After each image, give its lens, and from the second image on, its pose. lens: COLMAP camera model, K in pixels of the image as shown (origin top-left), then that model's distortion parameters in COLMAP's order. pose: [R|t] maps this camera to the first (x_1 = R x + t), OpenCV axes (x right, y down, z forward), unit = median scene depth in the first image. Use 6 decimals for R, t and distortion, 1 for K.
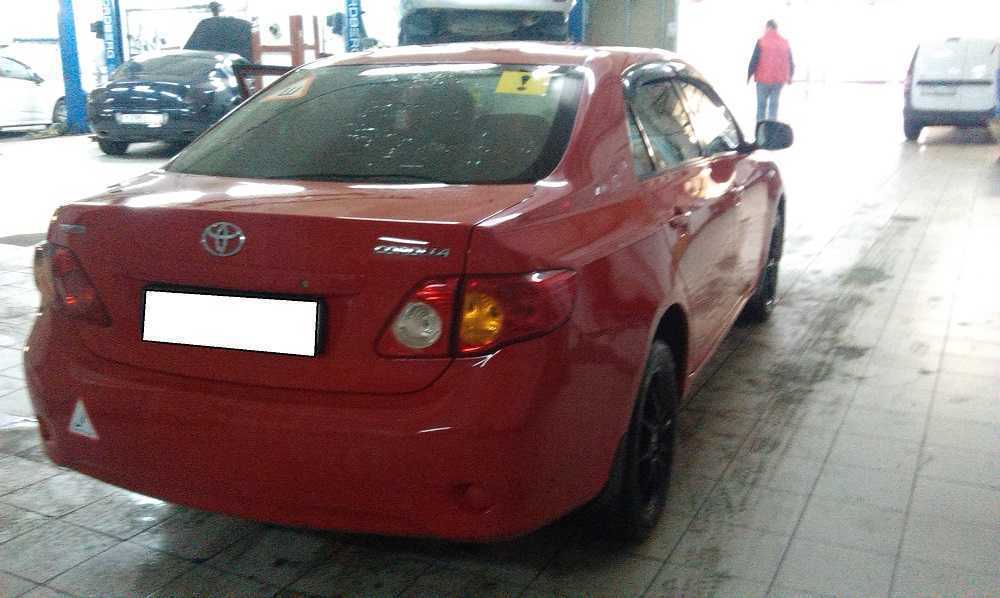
lens RADIAL K [[1047.8, 0, 500.0], [0, 1047.8, 299.0], [0, 0, 1]] dist [0.150471, -0.420309]
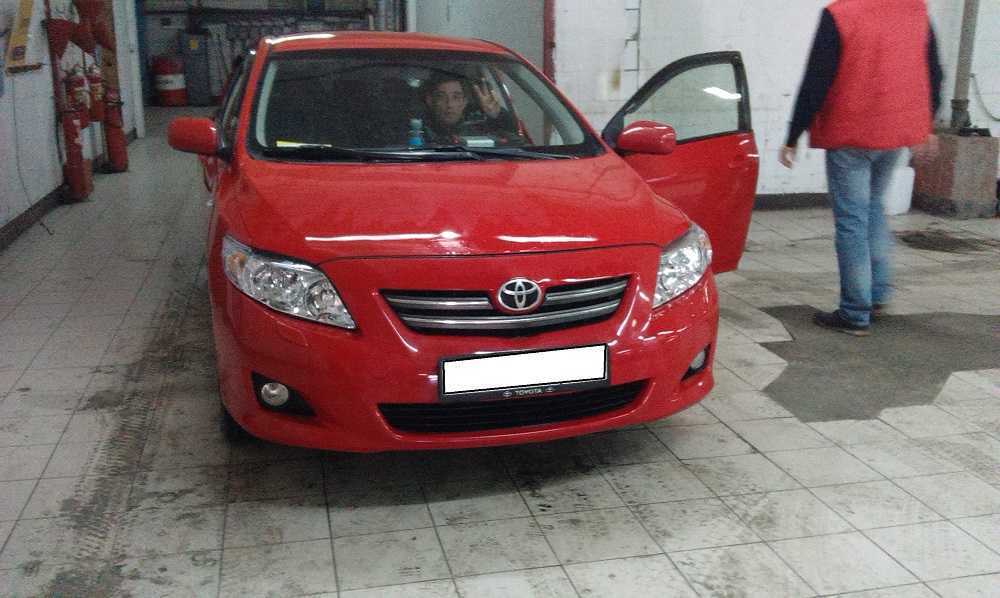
lens RADIAL K [[1047.8, 0, 500.0], [0, 1047.8, 299.0], [0, 0, 1]] dist [0.150471, -0.420309]
pose [[-0.795808, 0.172449, -0.580475, 0.559497], [-0.102313, 0.906520, 0.409578, -0.397351], [0.596843, 0.385335, -0.703772, 1.757220]]
